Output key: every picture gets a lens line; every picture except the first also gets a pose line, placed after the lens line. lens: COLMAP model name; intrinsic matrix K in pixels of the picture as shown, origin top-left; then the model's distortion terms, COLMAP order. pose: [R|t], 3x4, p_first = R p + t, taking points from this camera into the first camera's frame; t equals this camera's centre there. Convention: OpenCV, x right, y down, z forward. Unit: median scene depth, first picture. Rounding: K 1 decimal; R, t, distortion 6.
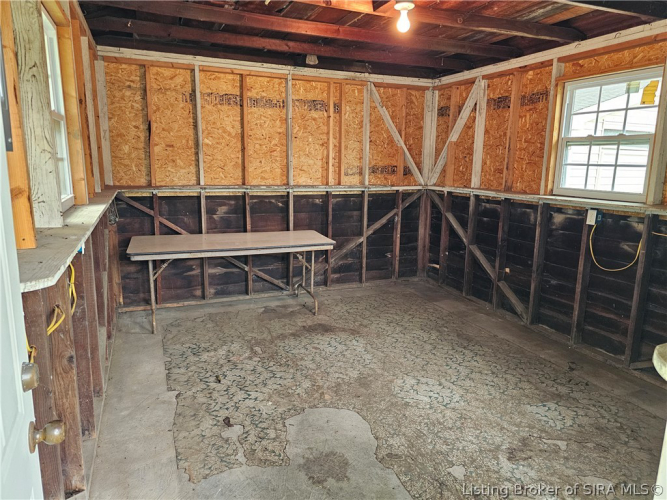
lens RADIAL K [[446.2, 0, 333.5], [0, 446.2, 250.0], [0, 0, 1]] dist [0.004180, -0.001967]
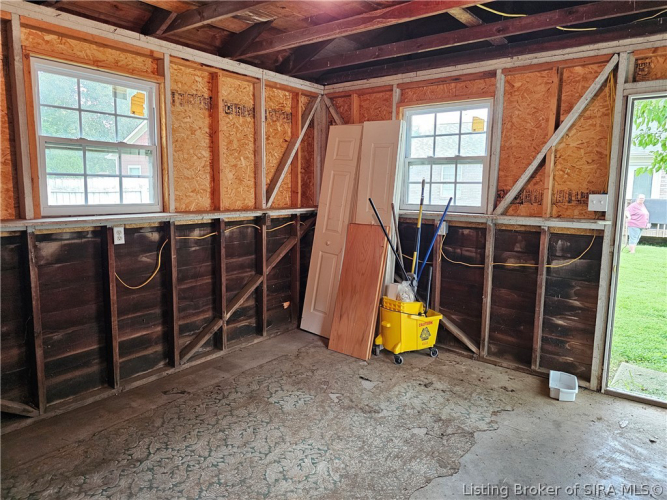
lens RADIAL K [[444.2, 0, 336.5], [0, 444.2, 239.6], [0, 0, 1]] dist [0.062572, -0.063601]
pose [[-0.495995, -0.129612, 0.858597, -0.369016], [0.145392, 0.962441, 0.229279, -0.198667], [-0.856067, 0.238554, -0.458521, 1.016473]]
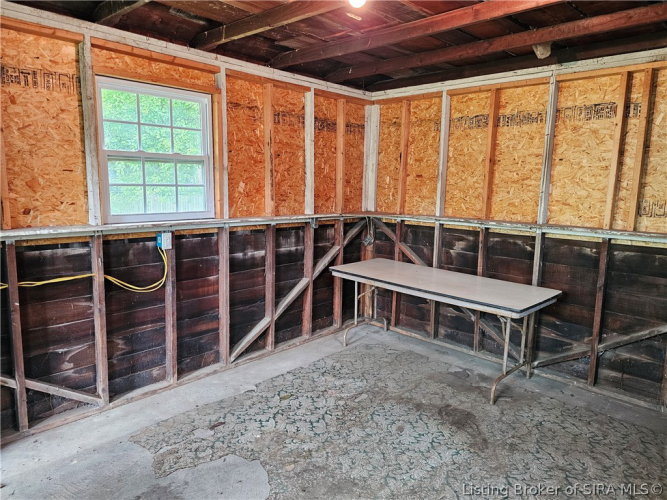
lens RADIAL K [[444.2, 0, 336.5], [0, 444.2, 239.6], [0, 0, 1]] dist [0.062572, -0.063601]
pose [[0.402400, 0.109189, -0.908929, 0.599843], [-0.192648, 0.980729, 0.032525, -0.107724], [0.894964, 0.162015, 0.415681, 0.536410]]
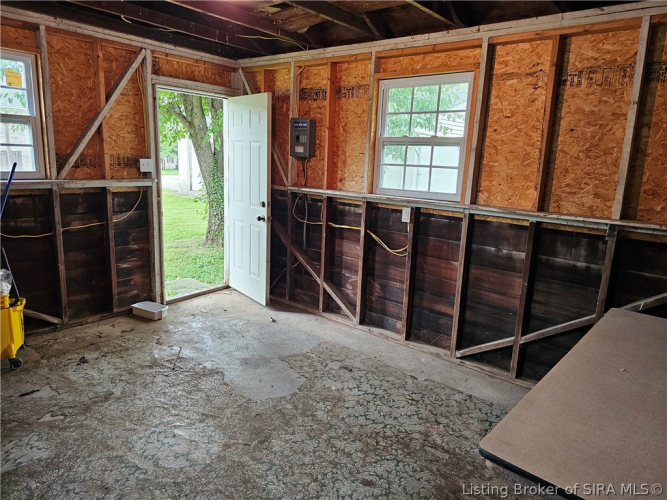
lens RADIAL K [[444.2, 0, 336.5], [0, 444.2, 239.6], [0, 0, 1]] dist [0.062572, -0.063601]
pose [[-0.881699, 0.031809, -0.470738, 0.272482], [-0.149741, 0.927277, 0.343126, -0.281061], [0.447419, 0.373023, -0.812816, 1.374557]]
